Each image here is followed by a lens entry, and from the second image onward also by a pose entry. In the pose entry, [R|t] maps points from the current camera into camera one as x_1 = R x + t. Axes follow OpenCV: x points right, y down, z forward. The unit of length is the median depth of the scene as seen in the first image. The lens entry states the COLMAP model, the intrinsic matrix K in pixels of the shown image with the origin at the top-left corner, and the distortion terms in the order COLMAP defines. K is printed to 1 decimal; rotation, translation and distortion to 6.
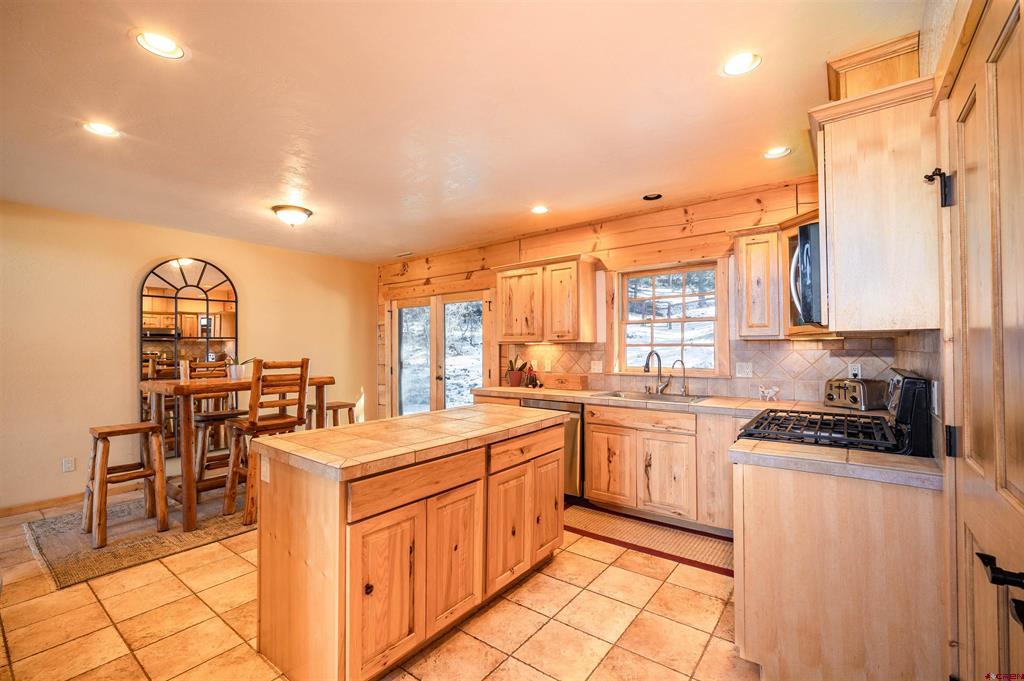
lens RADIAL K [[443.2, 0, 512.6], [0, 443.2, 344.7], [0, 0, 1]] dist [-0.013284, 0.004333]
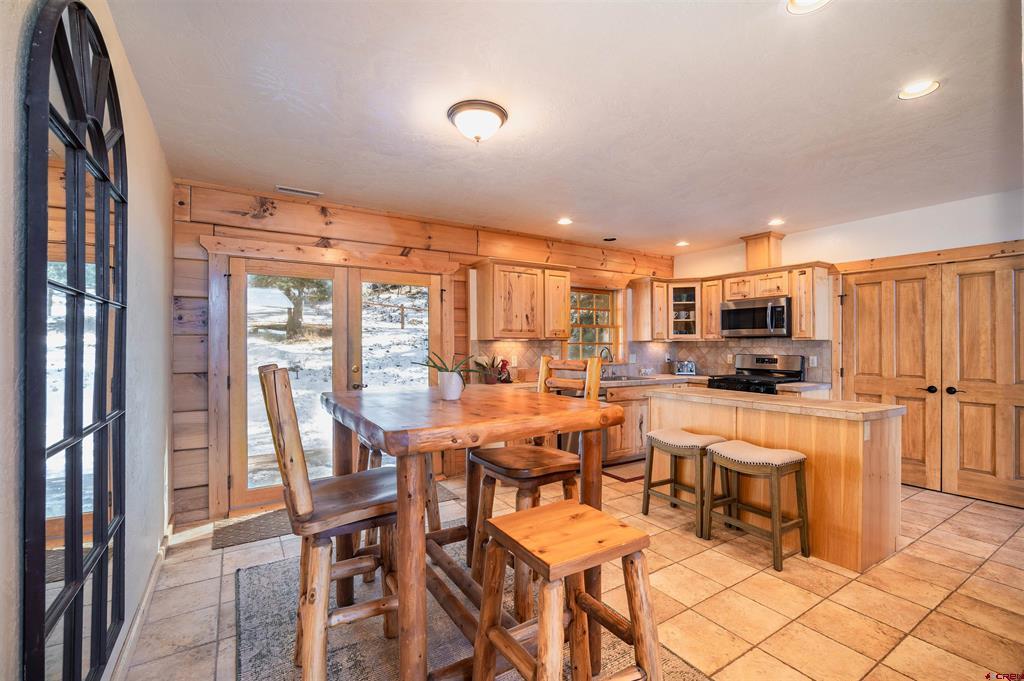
lens RADIAL K [[443.2, 0, 514.7], [0, 443.2, 344.1], [0, 0, 1]] dist [-0.013284, 0.004333]
pose [[0.345473, 0.009302, 0.938383, -1.003474], [-0.012368, 0.999909, -0.005358, 0.014083], [-0.938347, -0.009755, 0.345557, 0.703224]]
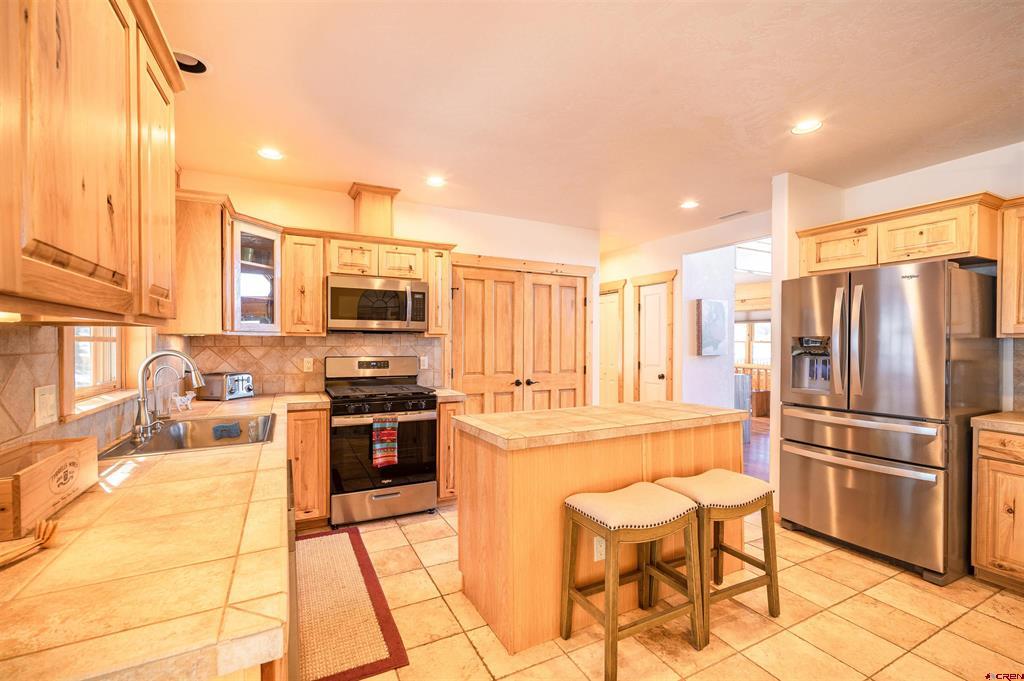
lens RADIAL K [[443.2, 0, 515.1], [0, 443.2, 343.2], [0, 0, 1]] dist [-0.013284, 0.004333]
pose [[-0.903016, 0.004136, 0.429587, -0.243663], [-0.000279, 0.999948, -0.010215, 0.010574], [-0.429606, -0.009345, -0.902968, 1.162576]]
